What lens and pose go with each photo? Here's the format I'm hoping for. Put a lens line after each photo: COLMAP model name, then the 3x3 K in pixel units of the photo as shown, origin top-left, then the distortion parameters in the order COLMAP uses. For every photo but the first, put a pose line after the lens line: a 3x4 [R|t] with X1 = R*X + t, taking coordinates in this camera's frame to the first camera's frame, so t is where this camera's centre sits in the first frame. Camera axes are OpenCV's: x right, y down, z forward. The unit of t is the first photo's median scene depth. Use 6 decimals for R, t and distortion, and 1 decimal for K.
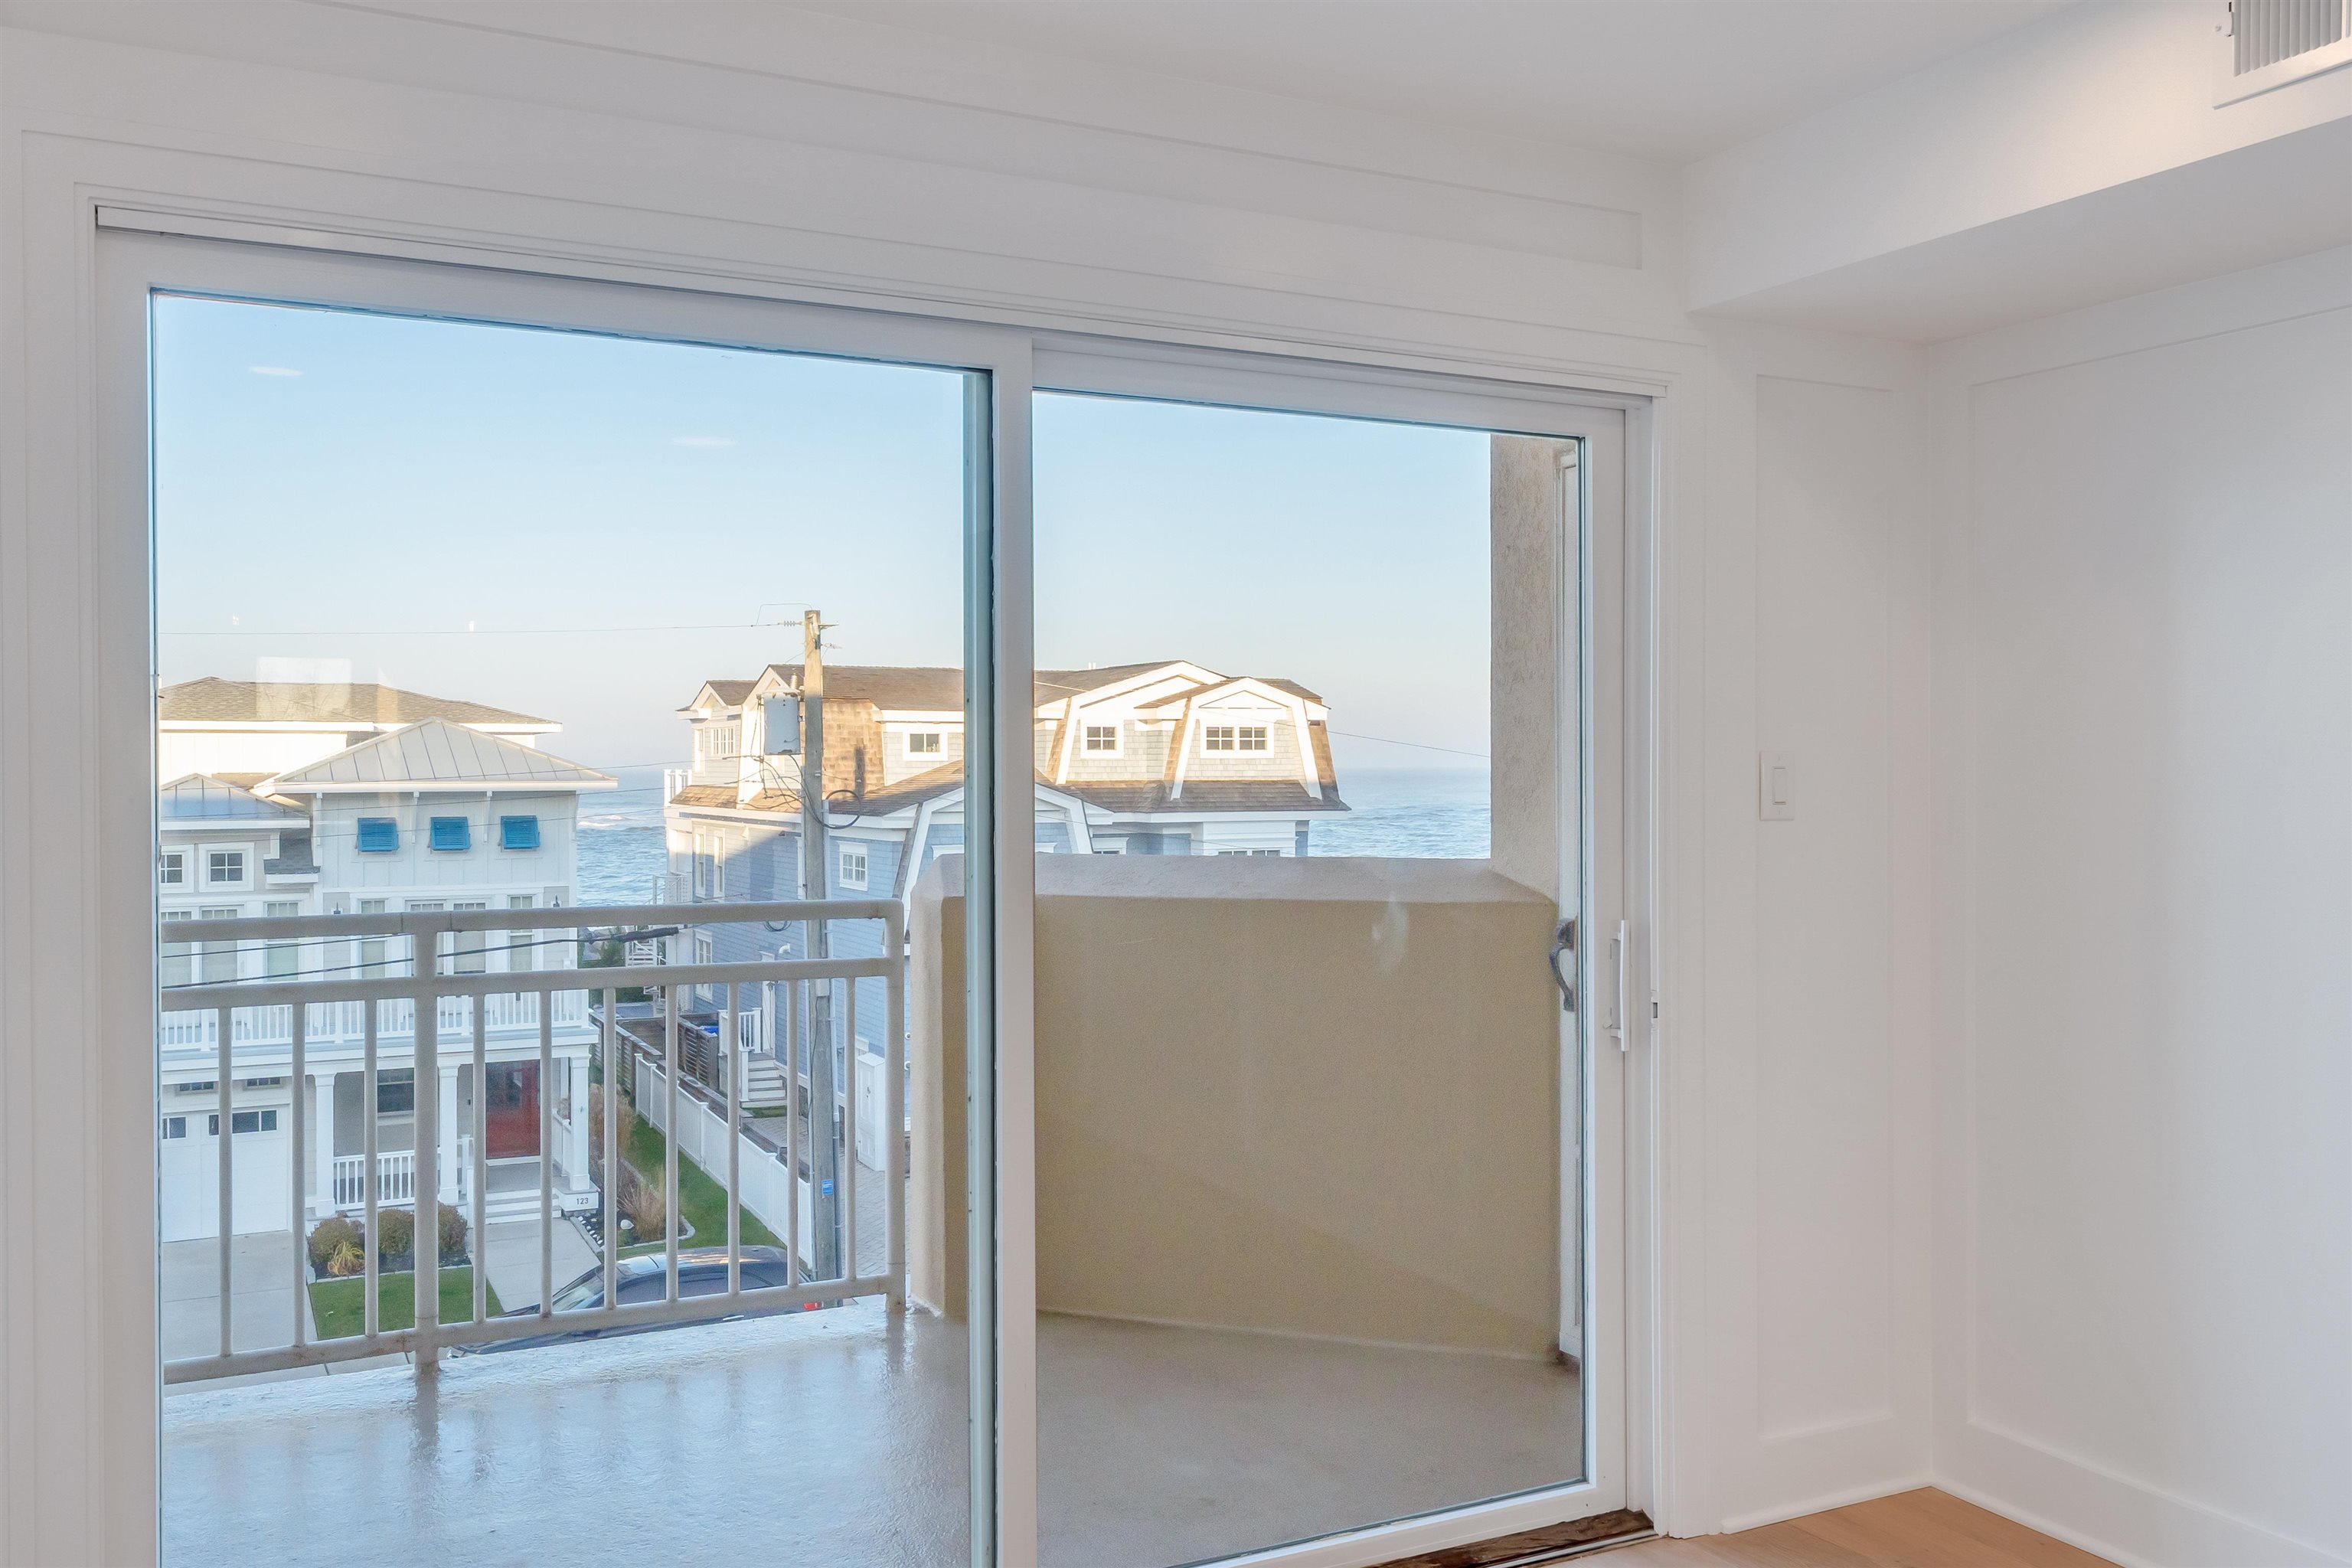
lens RADIAL K [[1911.3, 0, 1176.0], [0, 1911.3, 784.0], [0, 0, 1]] dist [0.000276, 0.000131]
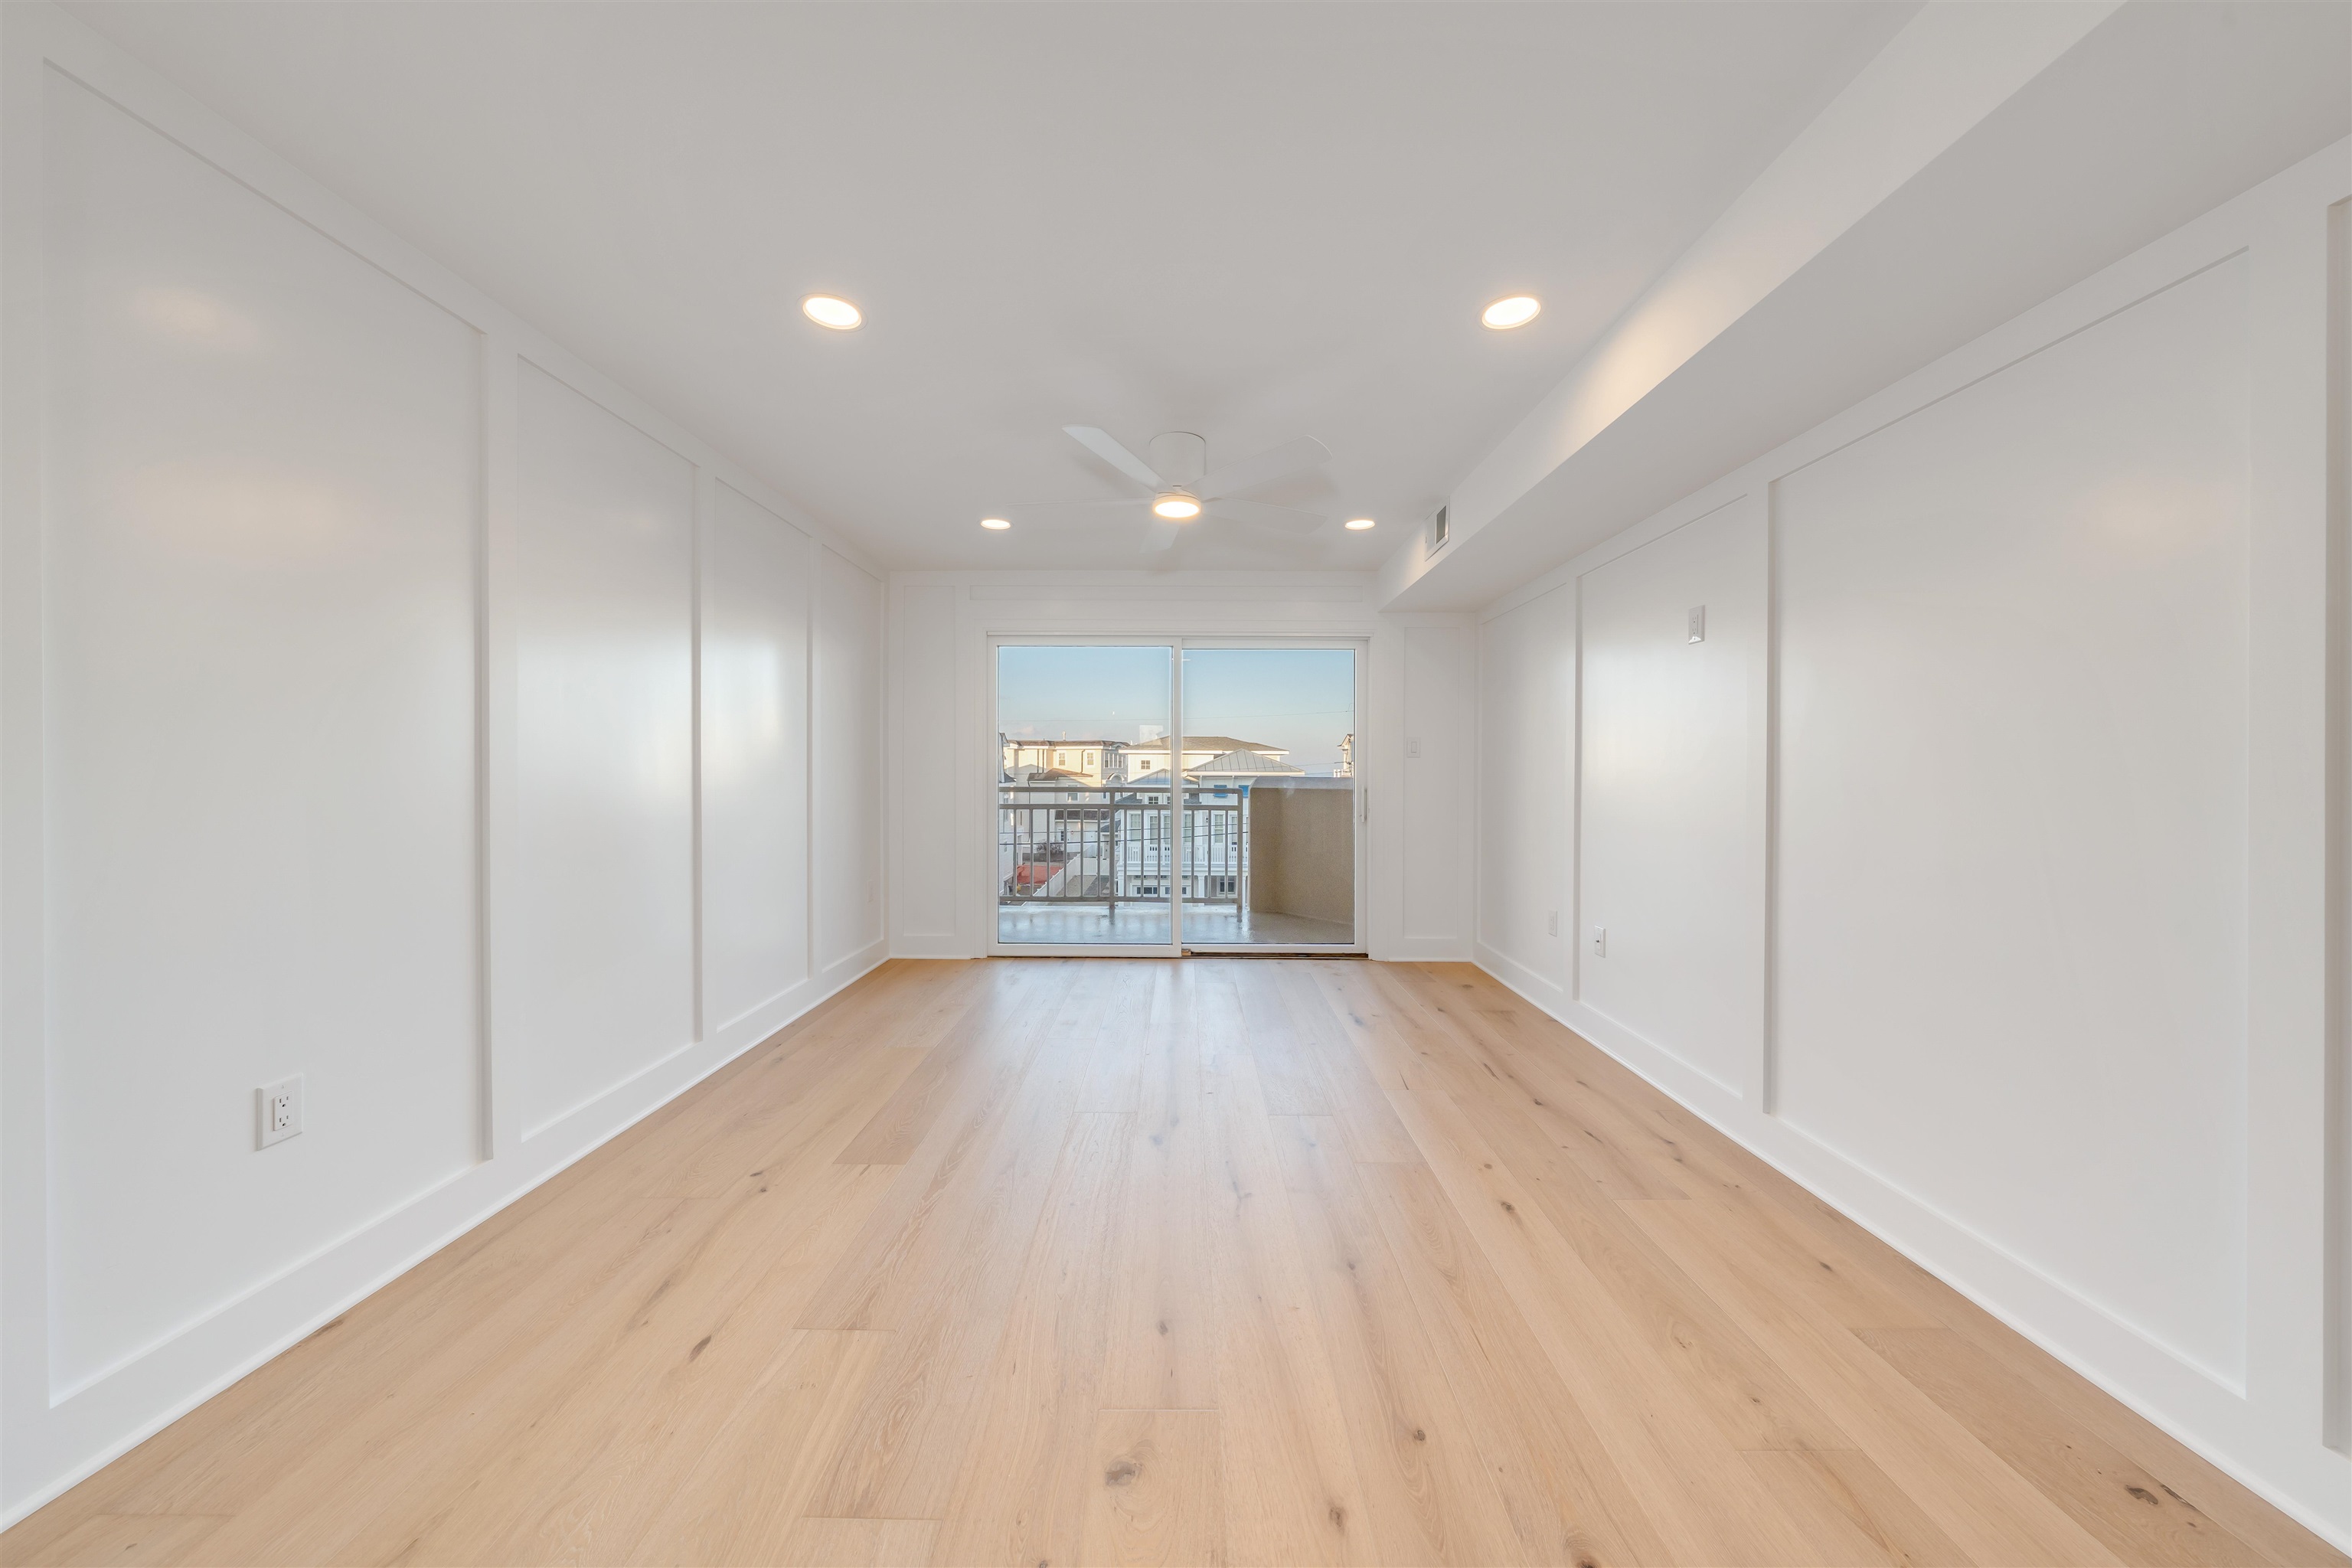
lens RADIAL K [[803.7, 0, 1191.6], [0, 803.7, 780.4], [0, 0, 1]] dist [-0.001713, -0.000181]
pose [[0.889241, 0.009565, -0.457338, 0.437044], [-0.008993, 0.999954, 0.003427, 0.042110], [0.457350, 0.001065, 0.889286, -0.324330]]
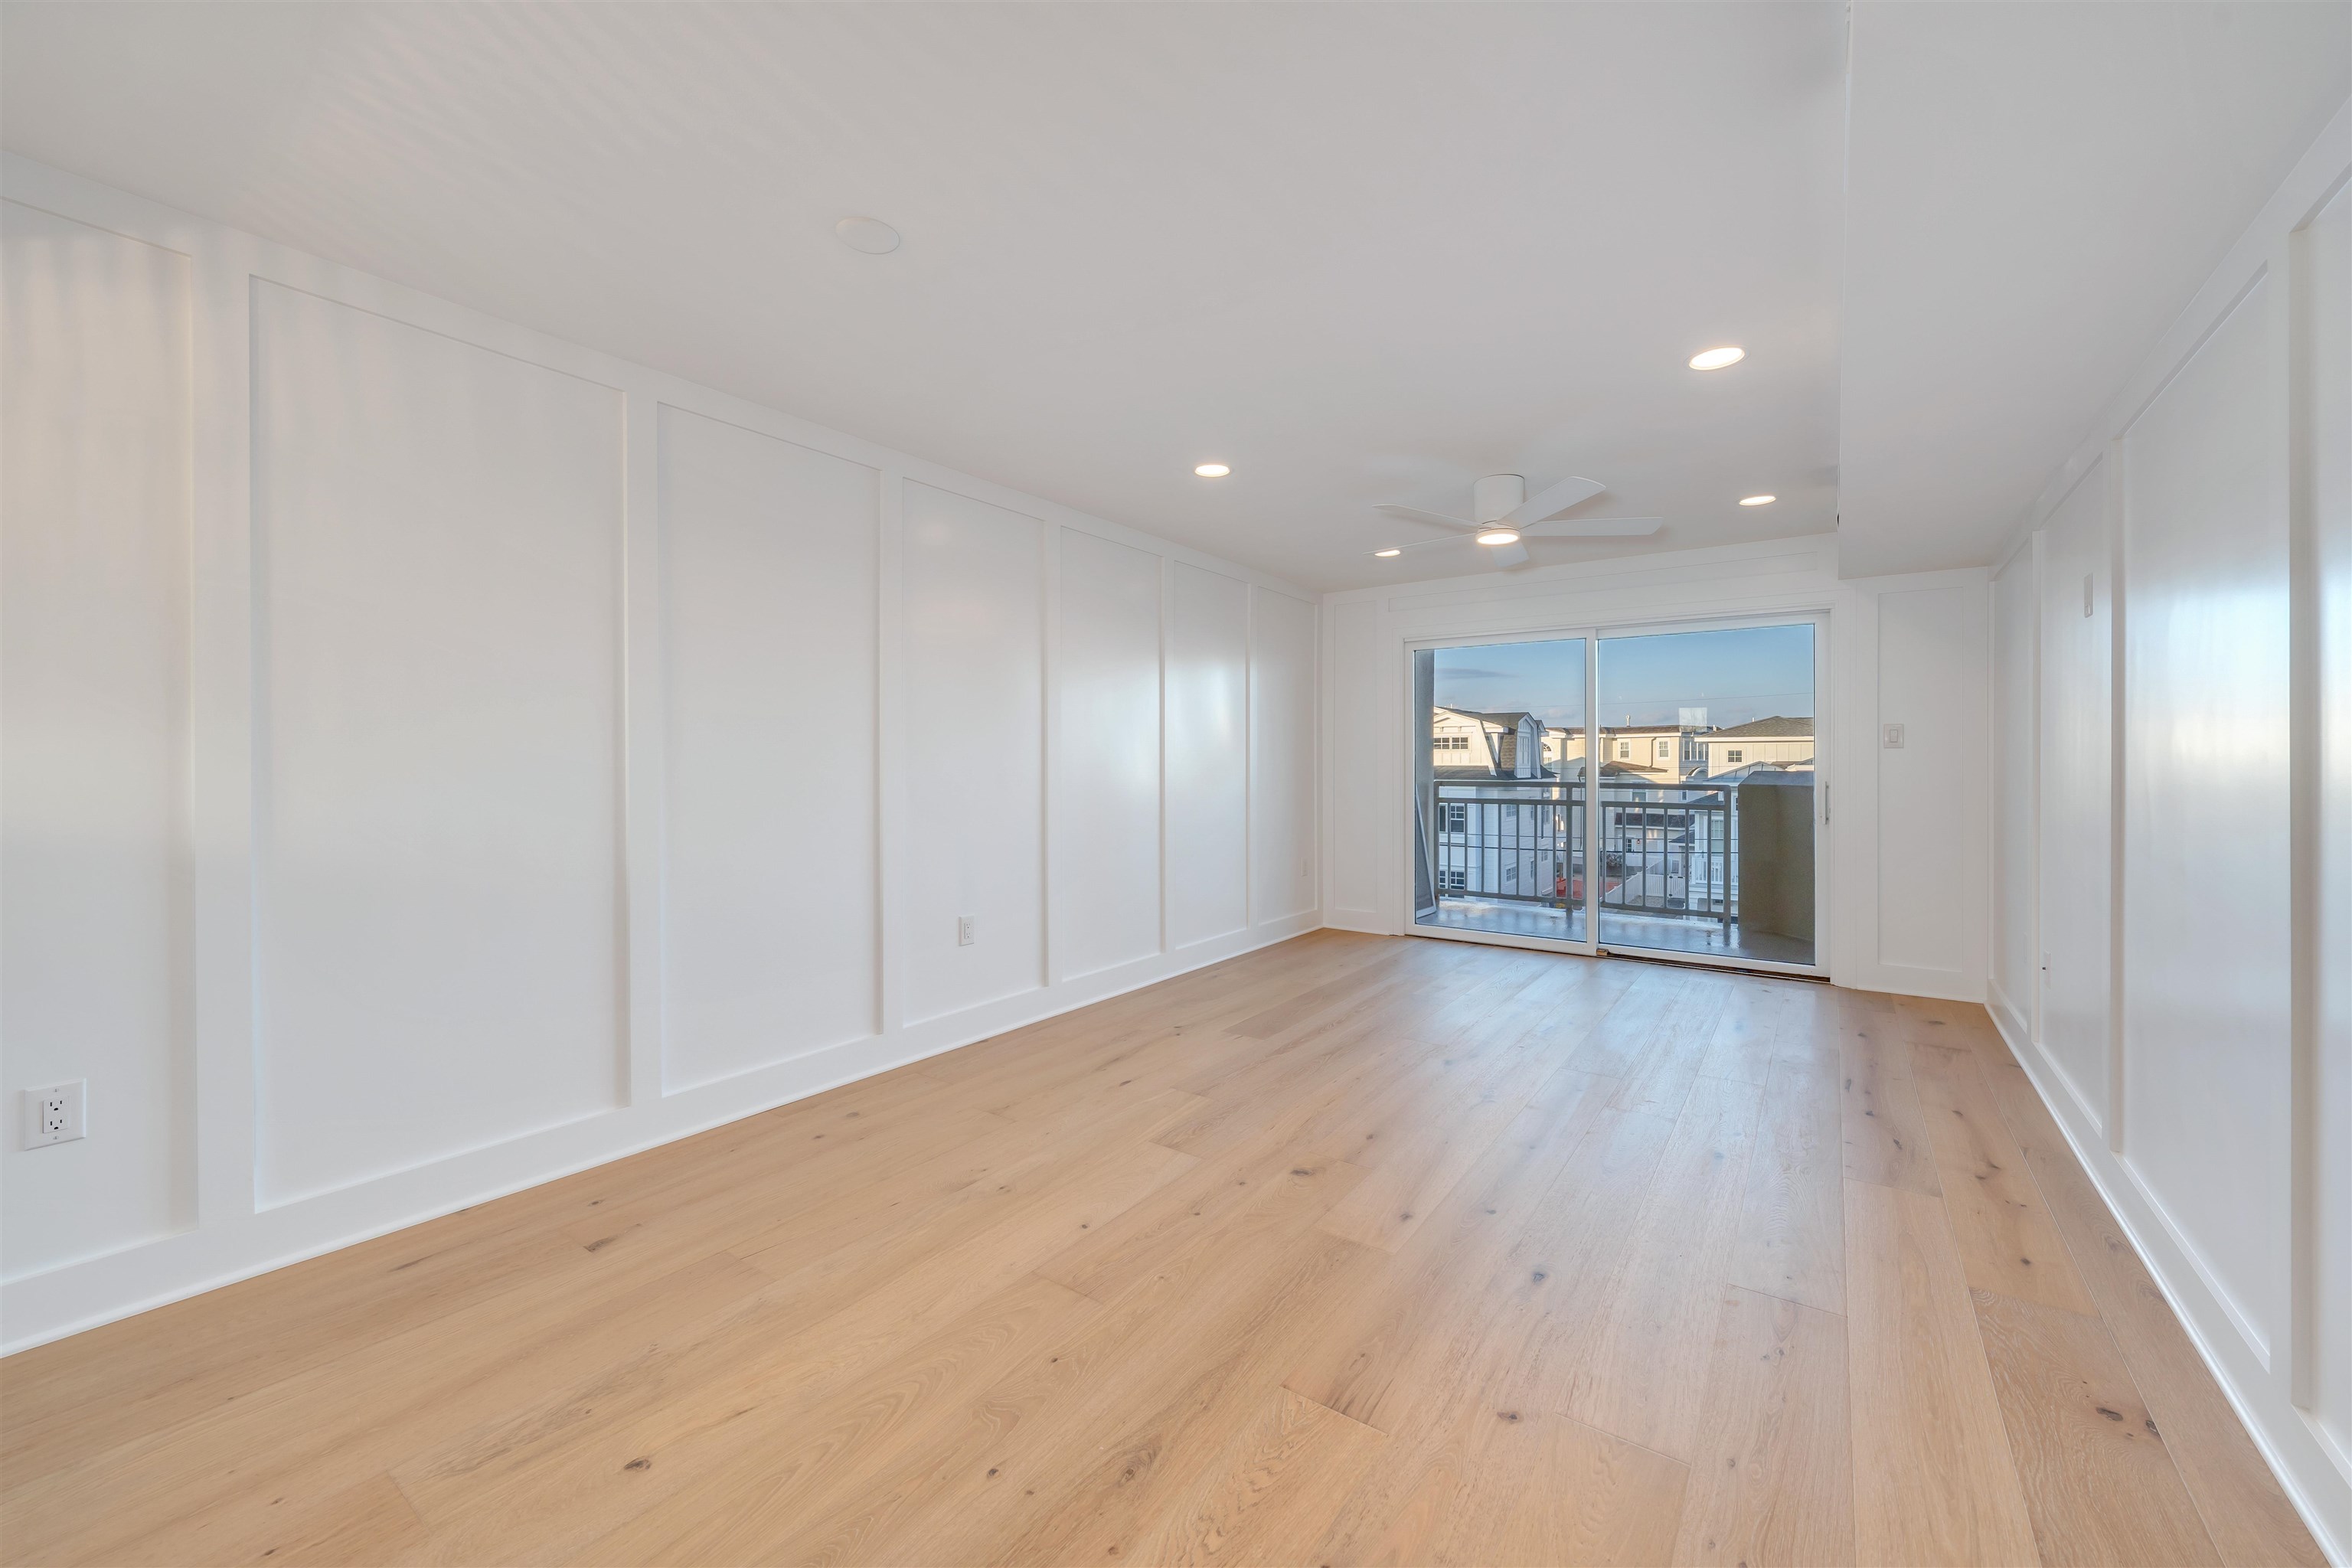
lens RADIAL K [[942.3, 0, 1188.6], [0, 942.3, 775.7], [0, 0, 1]] dist [-0.001344, -0.000332]
pose [[0.464924, 0.012124, -0.885267, 0.754152], [-0.009201, 0.999918, 0.008862, 0.041207], [0.885303, 0.004025, 0.464998, -0.410603]]
